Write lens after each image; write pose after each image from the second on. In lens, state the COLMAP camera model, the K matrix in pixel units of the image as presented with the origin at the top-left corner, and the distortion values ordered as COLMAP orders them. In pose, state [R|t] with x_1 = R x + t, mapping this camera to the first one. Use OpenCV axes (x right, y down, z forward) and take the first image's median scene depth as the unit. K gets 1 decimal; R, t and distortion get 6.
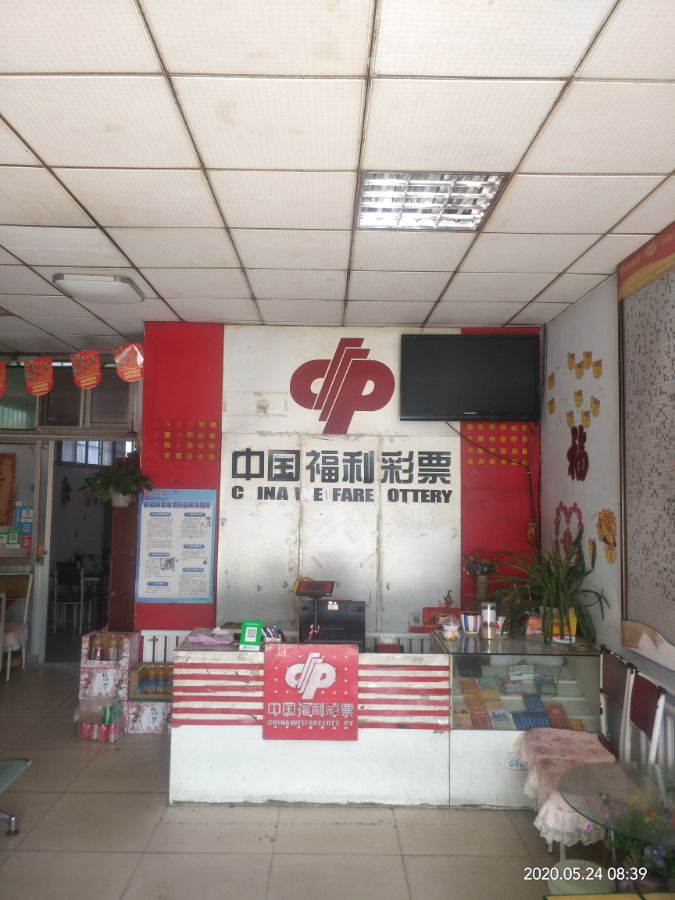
lens RADIAL K [[666.0, 0, 337.5], [0, 666.0, 450.0], [0, 0, 1]] dist [0.005477, -0.005971]
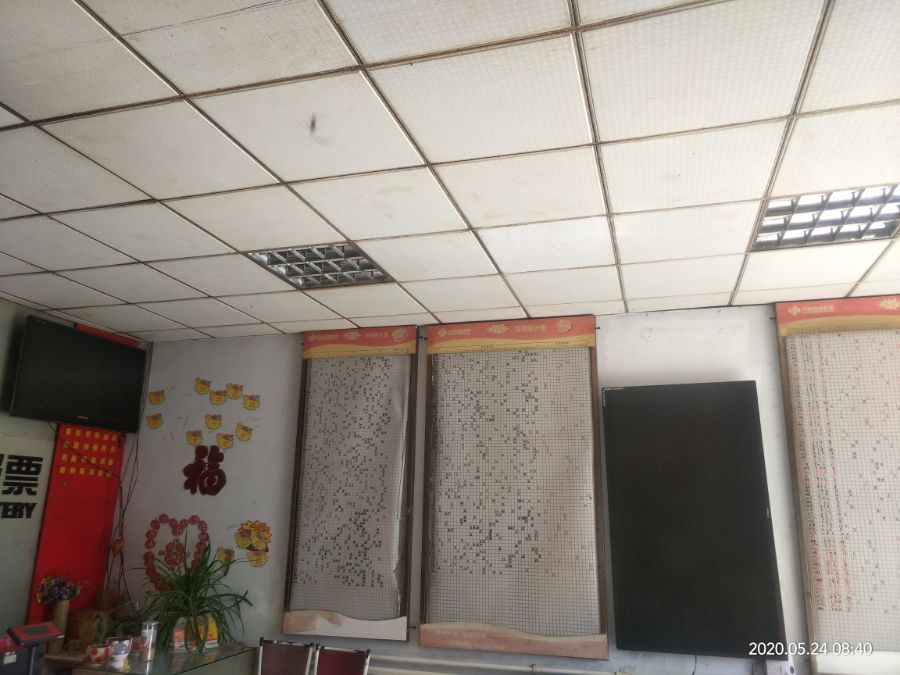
lens RADIAL K [[666.0, 0, 450.3], [0, 666.0, 354.6], [0, 0, 1]] dist [0.005477, -0.005971]
pose [[0.297096, 0.205803, 0.932405, -0.512996], [-0.067637, 0.978579, -0.194443, 0.004171], [-0.952449, -0.005296, 0.304652, 0.230364]]
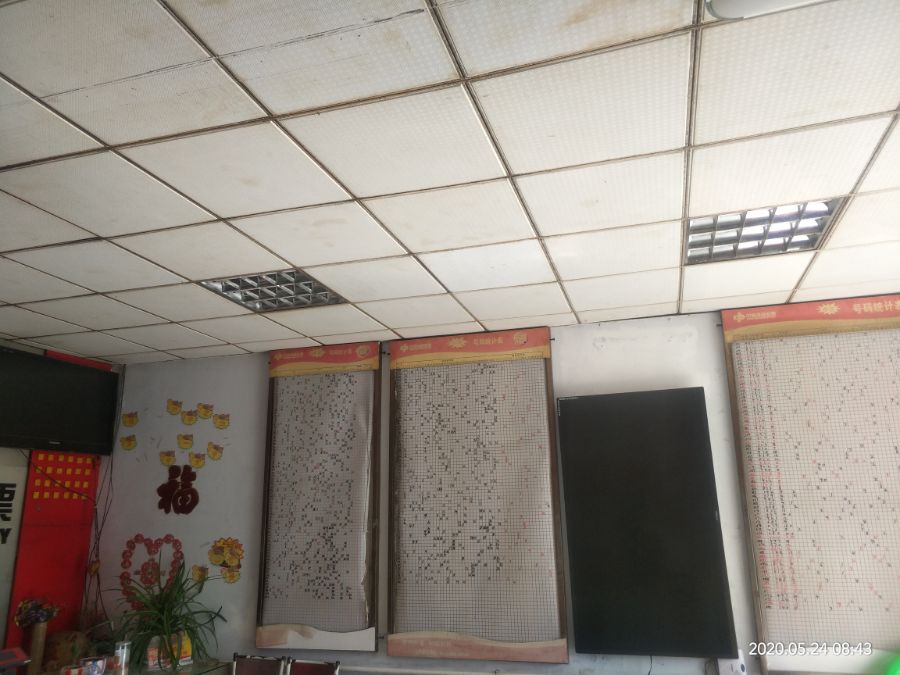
lens RADIAL K [[666.0, 0, 450.3], [0, 666.0, 354.6], [0, 0, 1]] dist [0.005477, -0.005971]
pose [[0.300081, 0.197350, 0.933276, -0.521420], [-0.033795, 0.979951, -0.196354, -0.011305], [-0.953315, 0.027382, 0.300734, 0.177593]]
